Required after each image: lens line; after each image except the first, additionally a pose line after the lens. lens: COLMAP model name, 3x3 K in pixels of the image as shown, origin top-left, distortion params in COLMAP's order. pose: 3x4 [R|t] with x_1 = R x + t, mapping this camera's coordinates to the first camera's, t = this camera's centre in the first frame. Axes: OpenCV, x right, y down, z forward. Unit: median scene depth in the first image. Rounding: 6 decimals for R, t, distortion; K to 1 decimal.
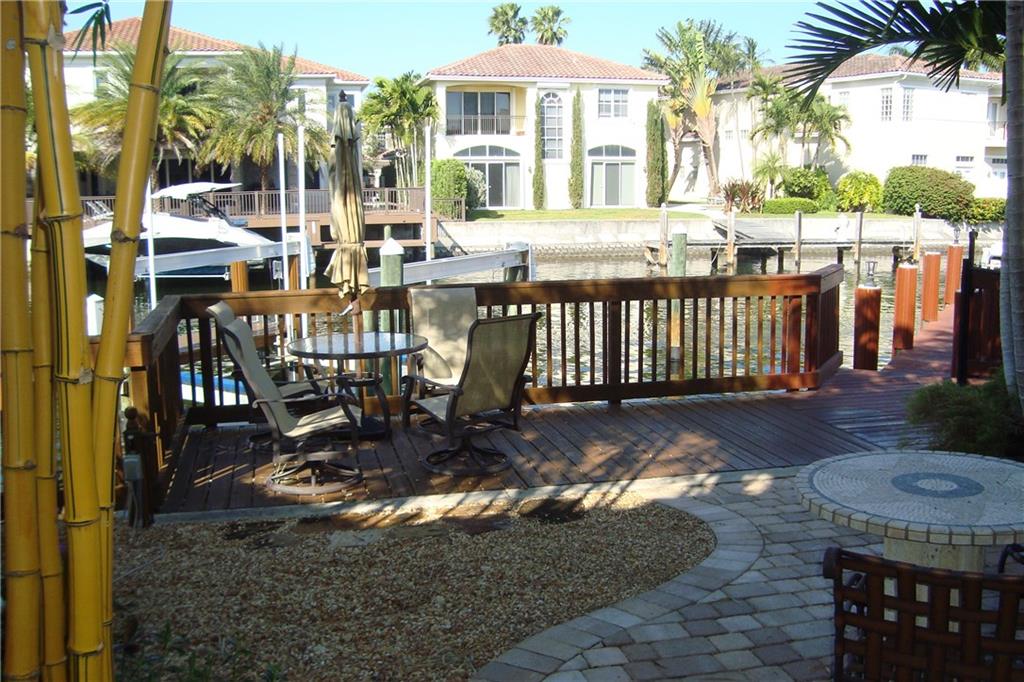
lens RADIAL K [[995.0, 0, 512.0], [0, 995.0, 341.0], [0, 0, 1]] dist [-0.211226, 0.198794]
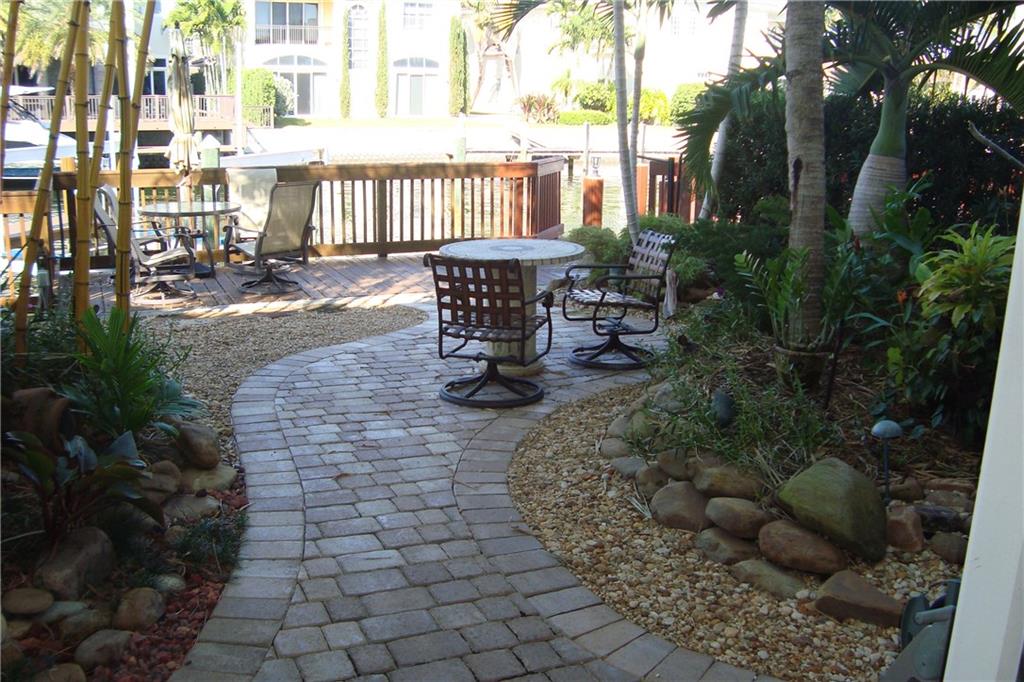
lens RADIAL K [[1032.5, 0, 512.0], [0, 1032.5, 341.0], [0, 0, 1]] dist [-0.220100, 0.266248]
pose [[0.984047, -0.013584, 0.177390, 0.006977], [-0.000509, 0.996862, 0.079161, 0.016583], [-0.177908, -0.077988, 0.980952, -0.100015]]
